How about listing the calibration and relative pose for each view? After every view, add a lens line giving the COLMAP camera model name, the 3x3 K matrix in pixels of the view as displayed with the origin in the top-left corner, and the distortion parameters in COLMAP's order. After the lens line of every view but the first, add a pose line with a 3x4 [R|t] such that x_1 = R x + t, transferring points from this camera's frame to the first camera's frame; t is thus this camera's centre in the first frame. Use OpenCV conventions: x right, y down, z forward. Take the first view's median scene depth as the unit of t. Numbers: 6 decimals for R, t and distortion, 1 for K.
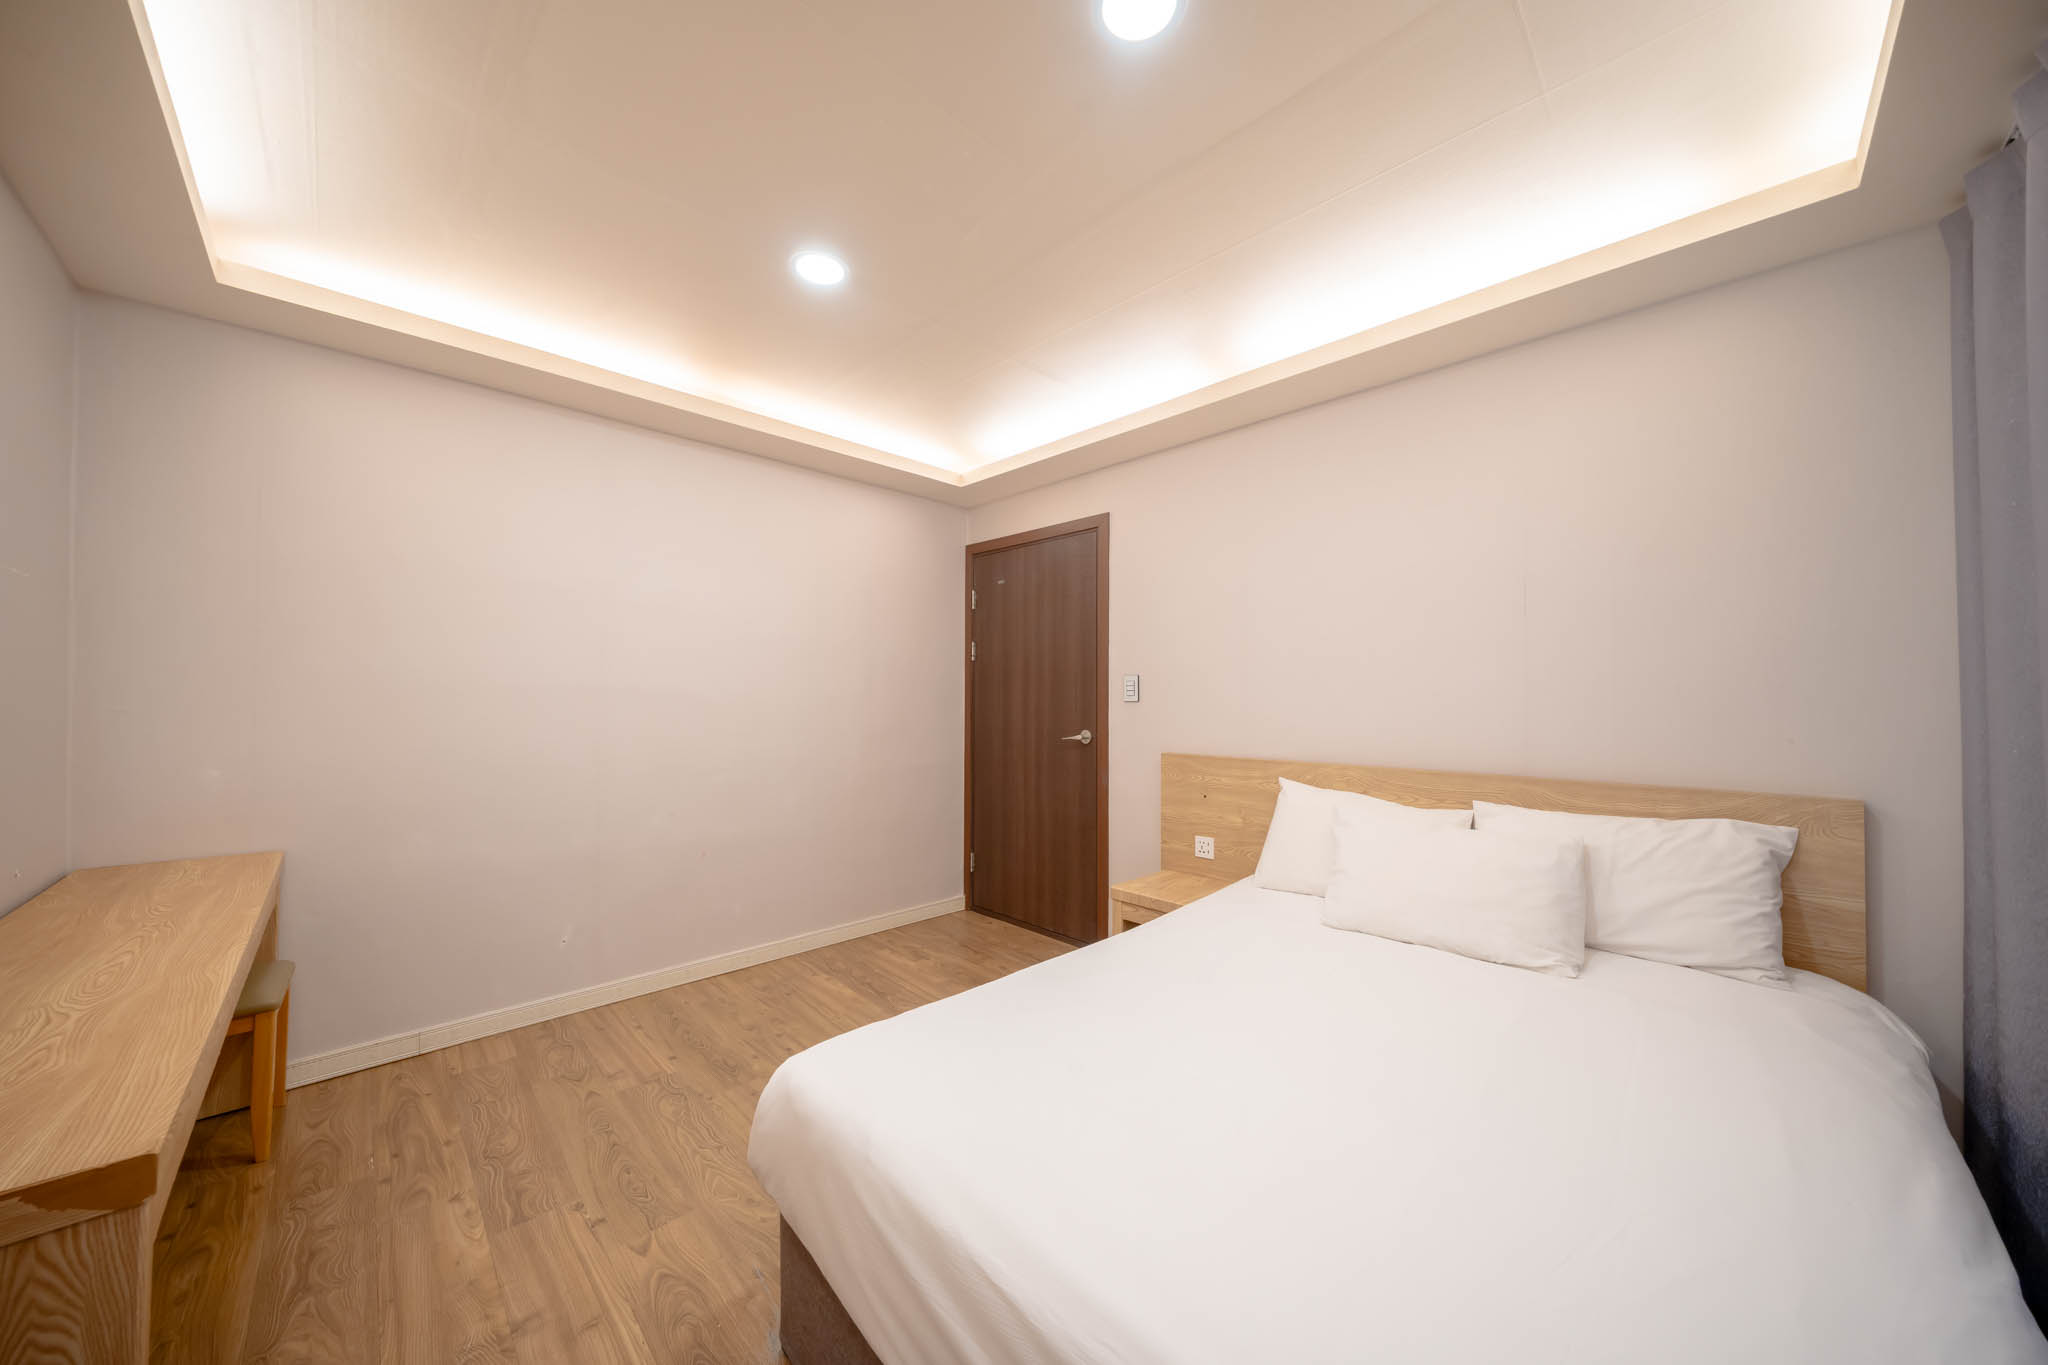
lens RADIAL K [[692.0, 0, 1024.0], [0, 692.0, 682.5], [0, 0, 1]] dist [-0.000292, -0.000014]
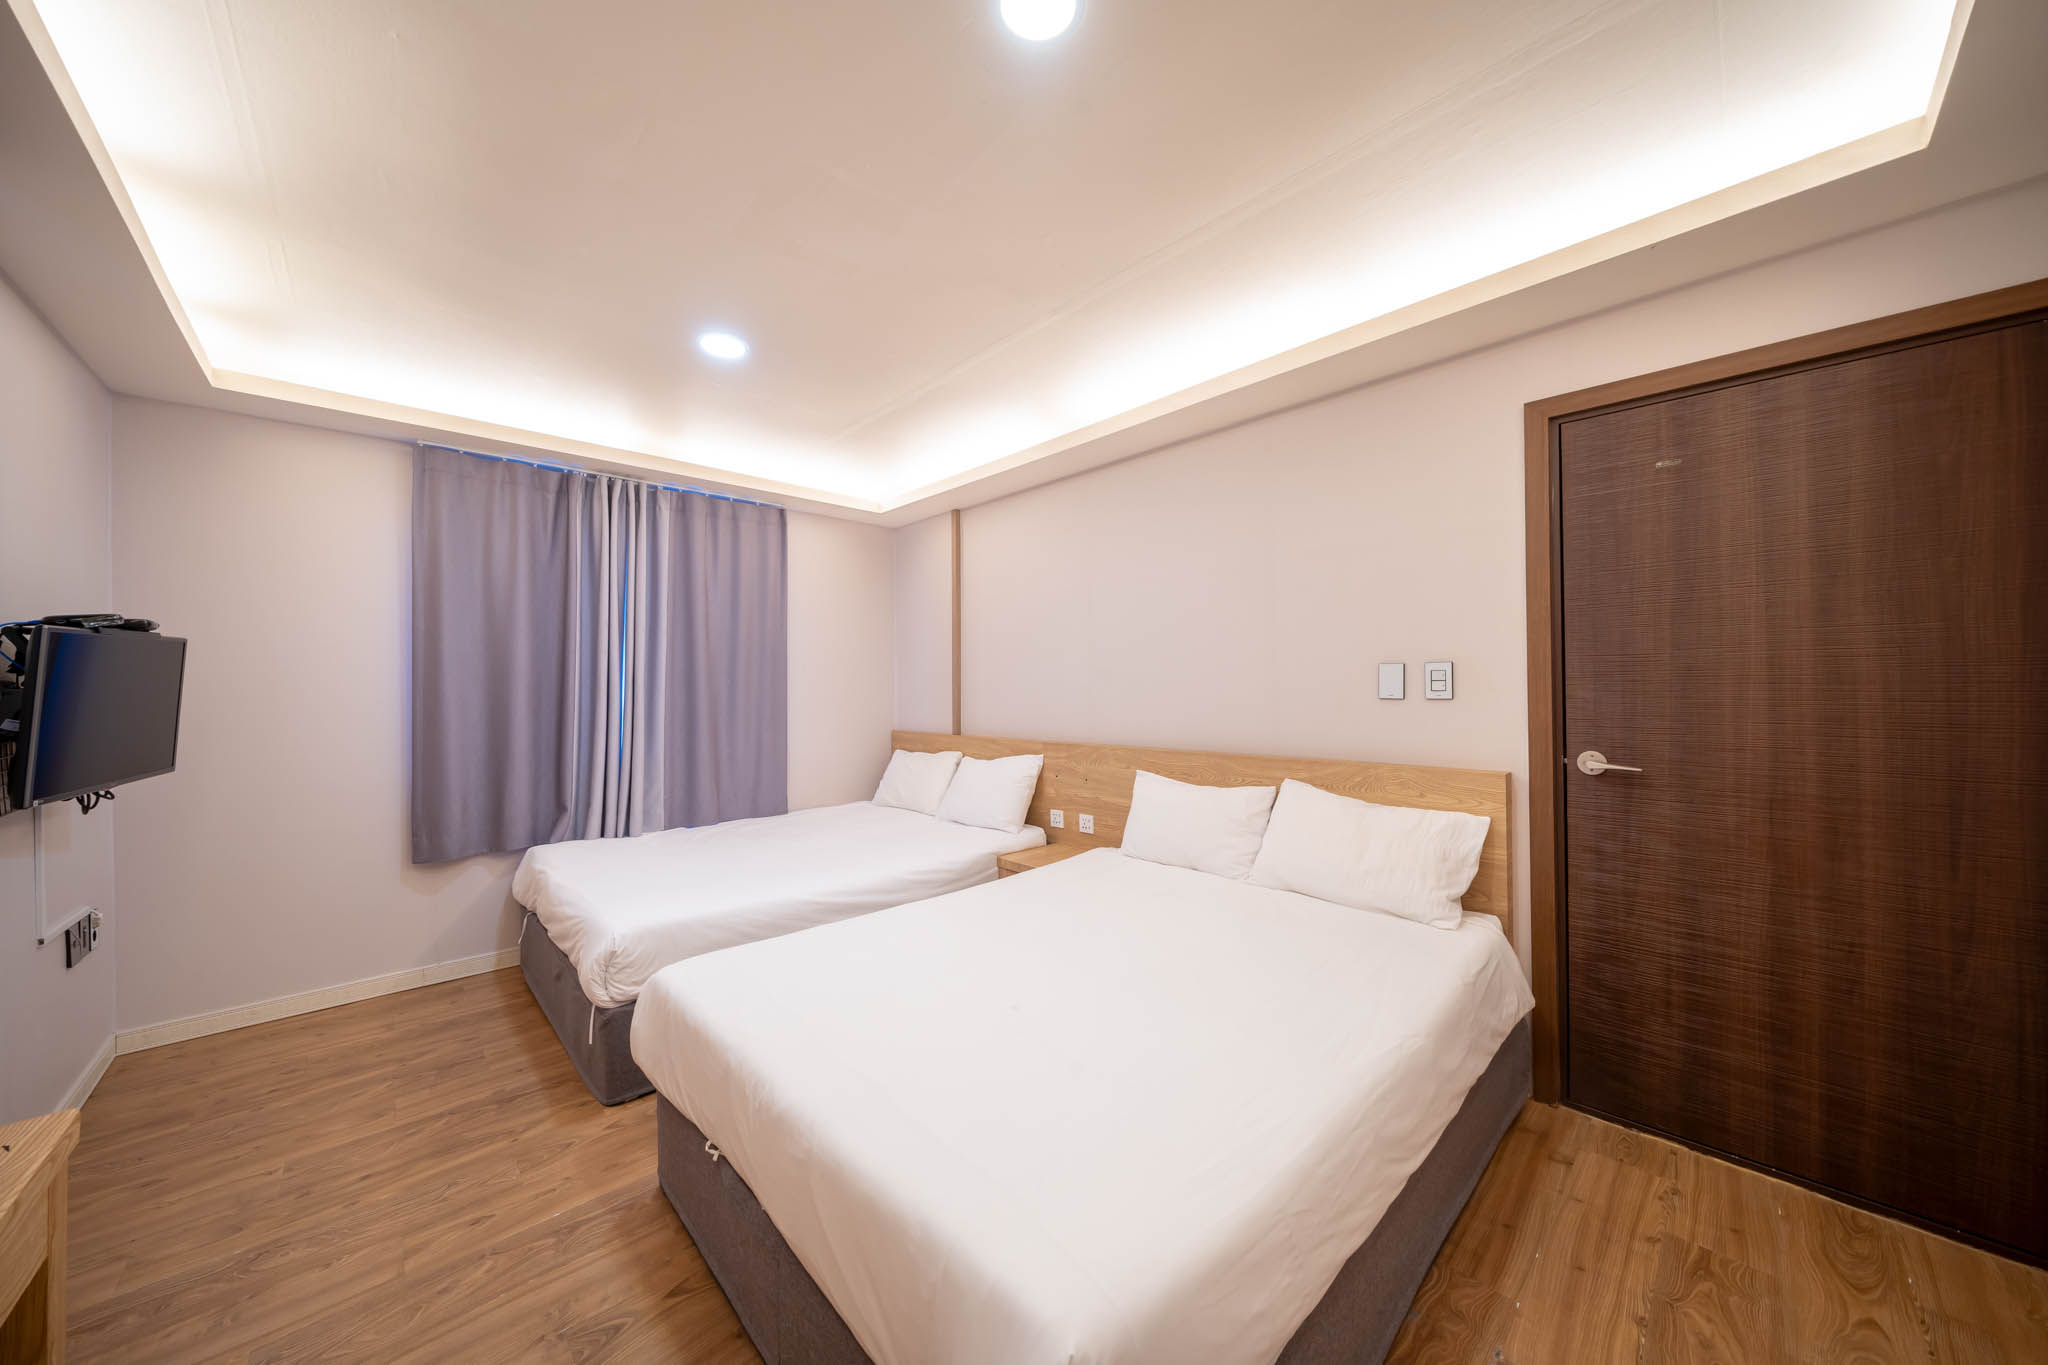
lens RADIAL K [[700.8, 0, 1031.4], [0, 700.8, 688.3], [0, 0, 1]] dist [0.041925, 0.000000]
pose [[0.999966, -0.005454, -0.006106, 0.182231], [0.005514, 0.999936, 0.009899, -0.002763], [0.006052, -0.009932, 0.999932, -0.187363]]
